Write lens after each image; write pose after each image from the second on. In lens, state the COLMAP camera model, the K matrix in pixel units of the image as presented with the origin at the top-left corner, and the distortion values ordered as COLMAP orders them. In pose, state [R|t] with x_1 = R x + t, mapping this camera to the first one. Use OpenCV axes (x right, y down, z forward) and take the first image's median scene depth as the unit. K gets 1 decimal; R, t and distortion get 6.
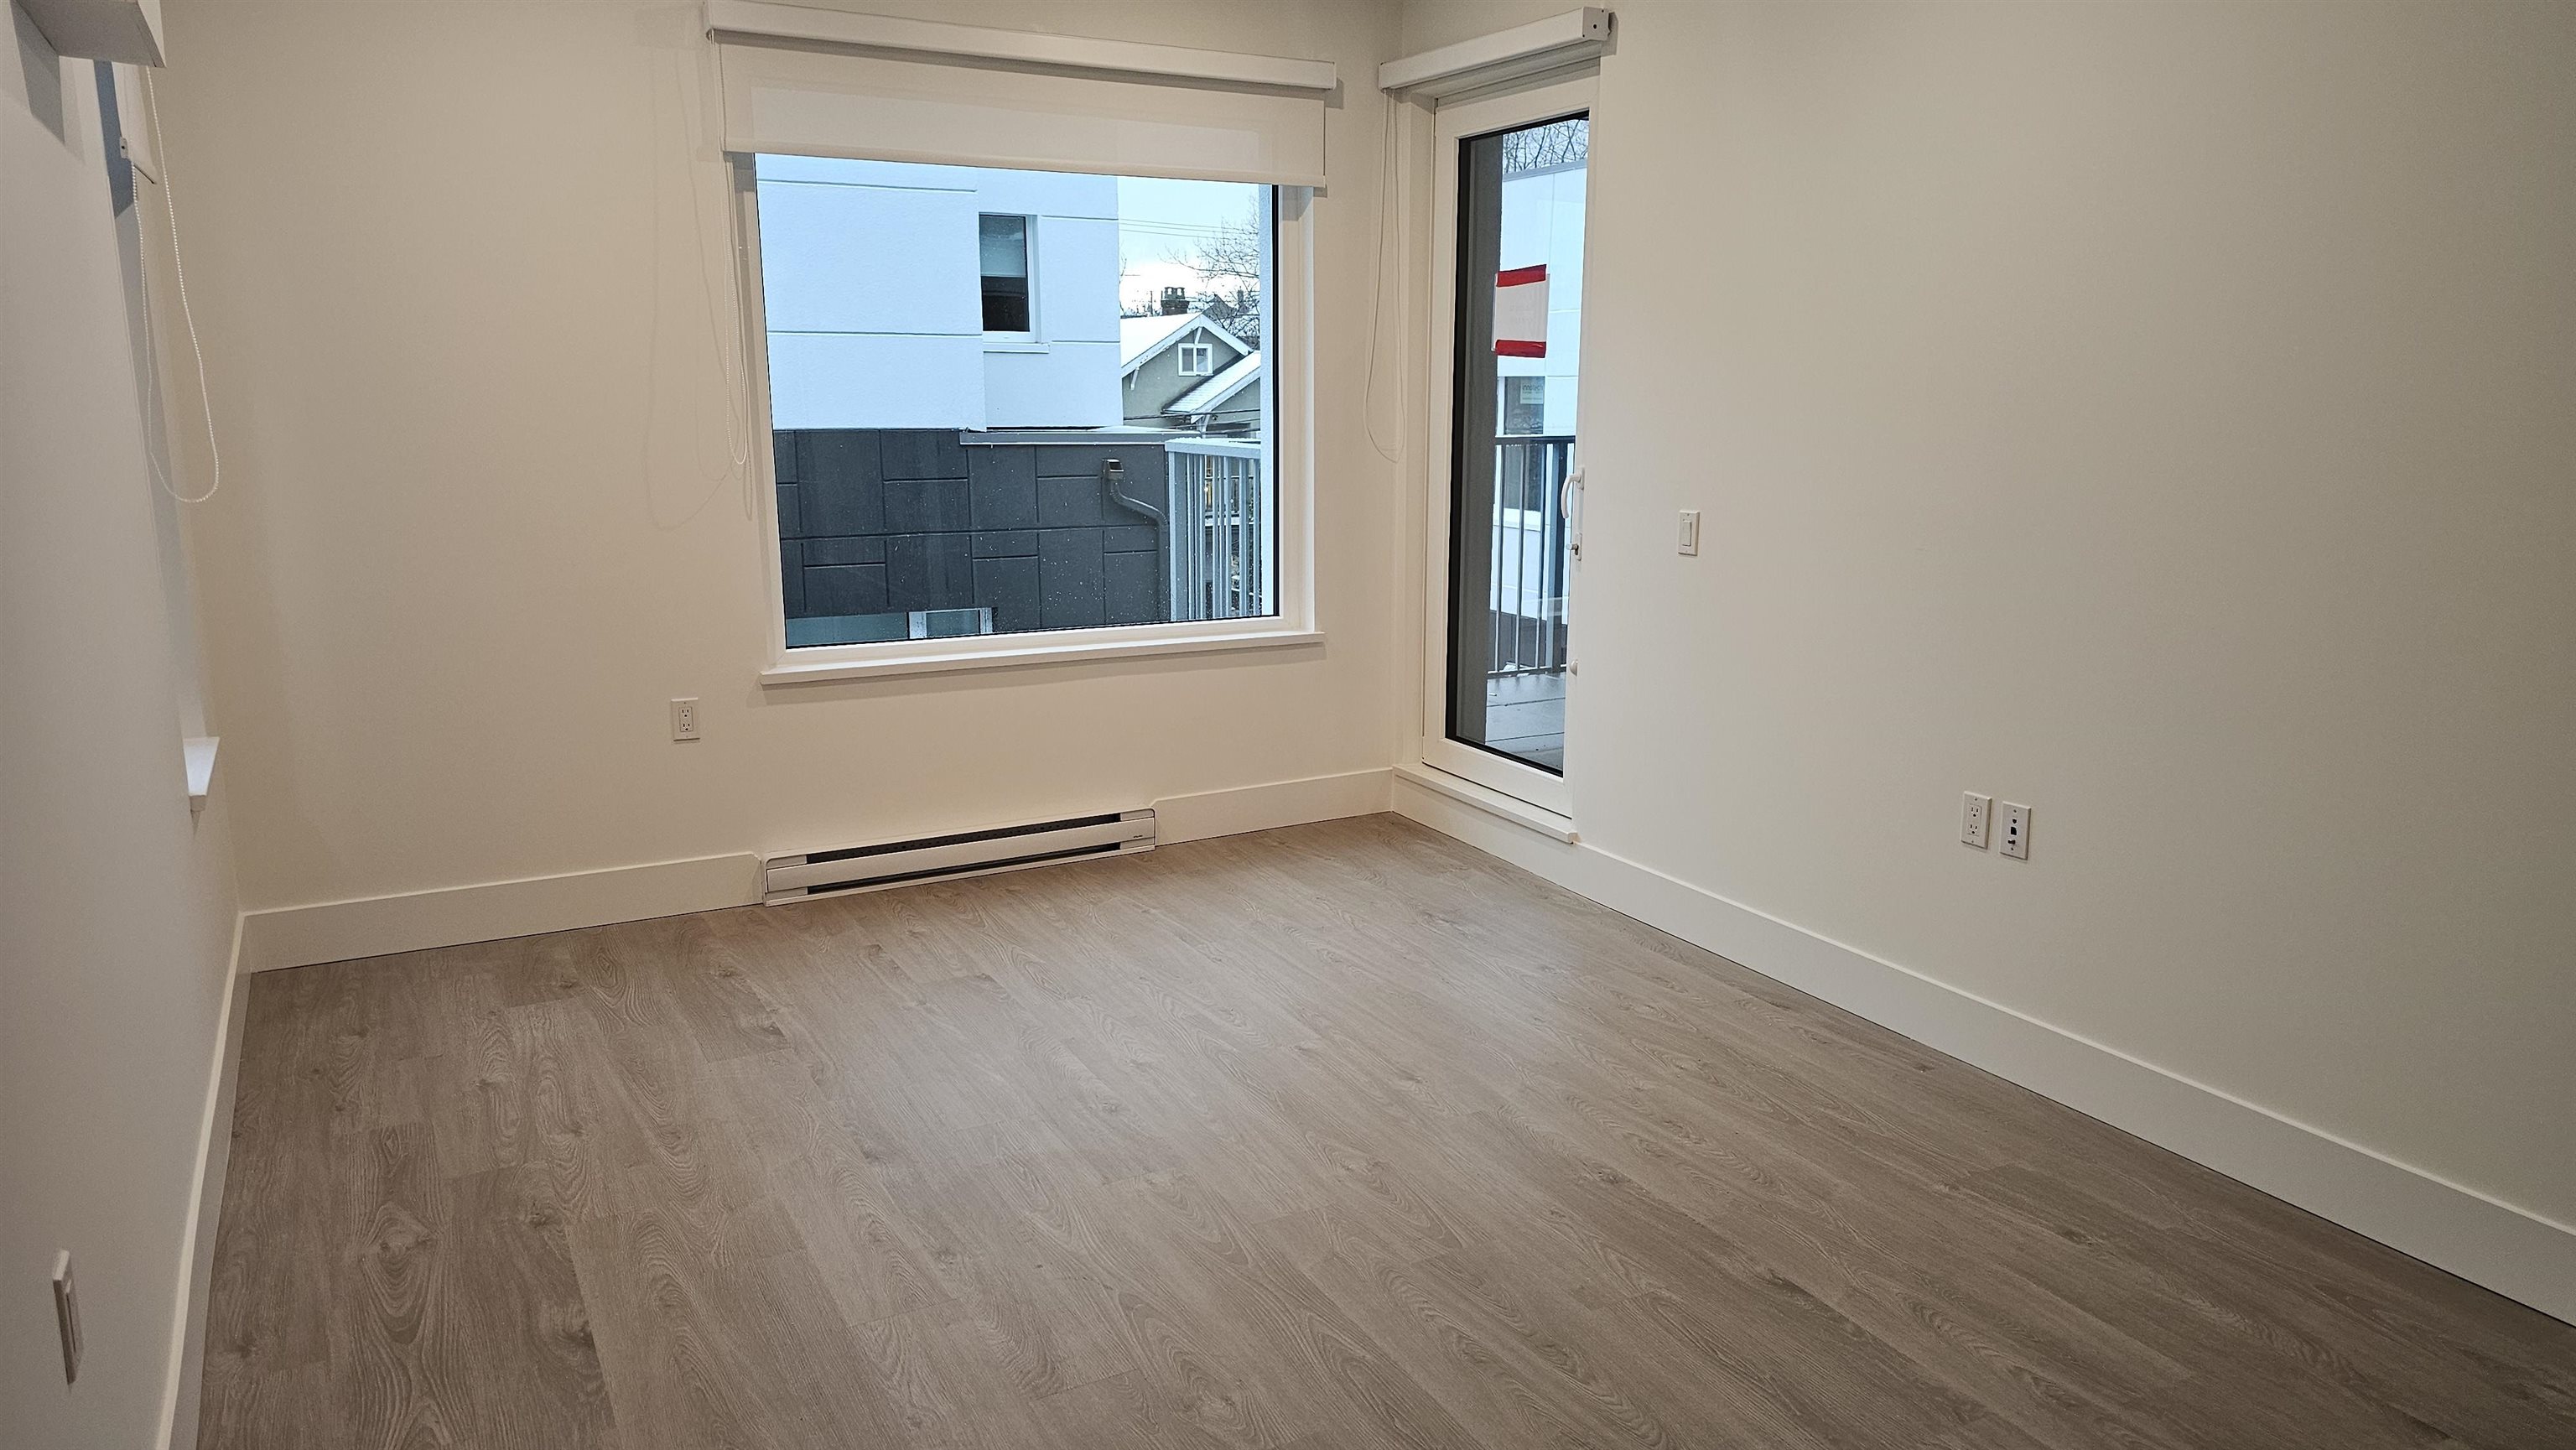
lens RADIAL K [[1734.7, 0, 1306.9], [0, 1734.7, 734.7], [0, 0, 1]] dist [0.044599, -0.034516]
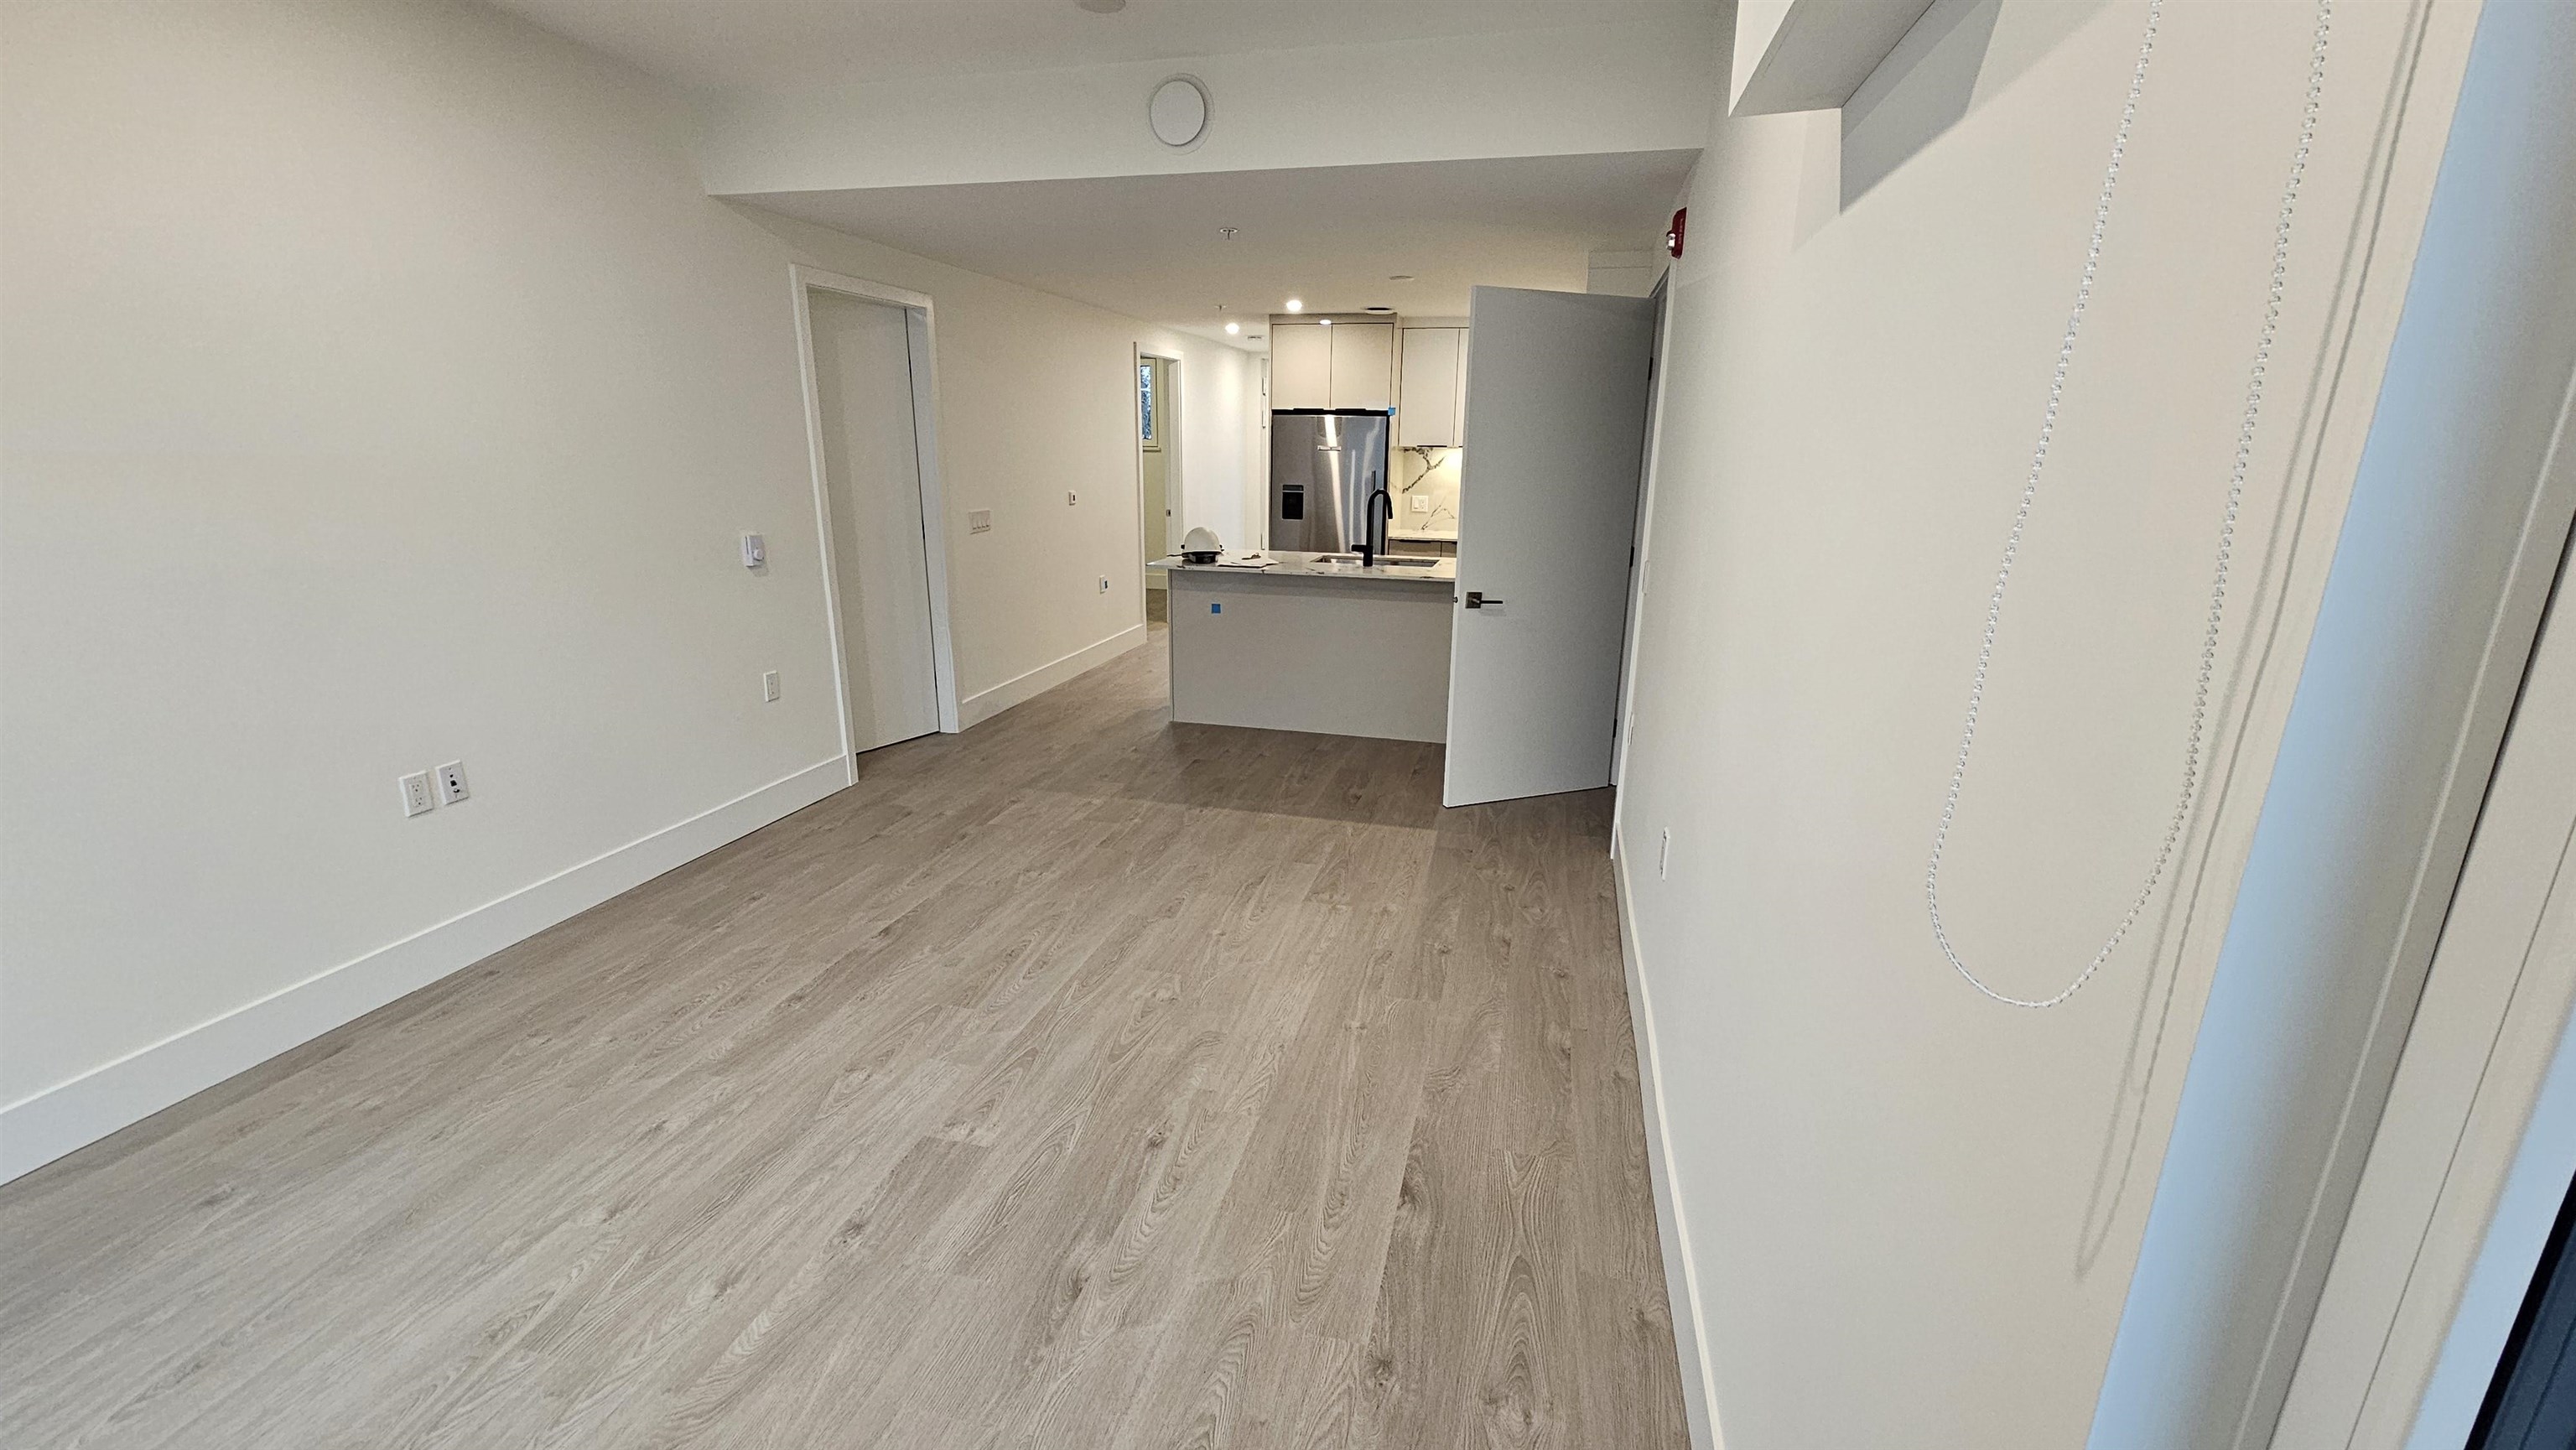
lens RADIAL K [[1049.2, 0, 1281.4], [0, 1049.2, 731.8], [0, 0, 1]] dist [-0.000229, -0.000089]
pose [[-0.733897, -0.196462, 0.650230, -0.740902], [0.120257, 0.904559, 0.409037, -0.298194], [-0.668531, 0.378386, -0.640227, 1.343426]]
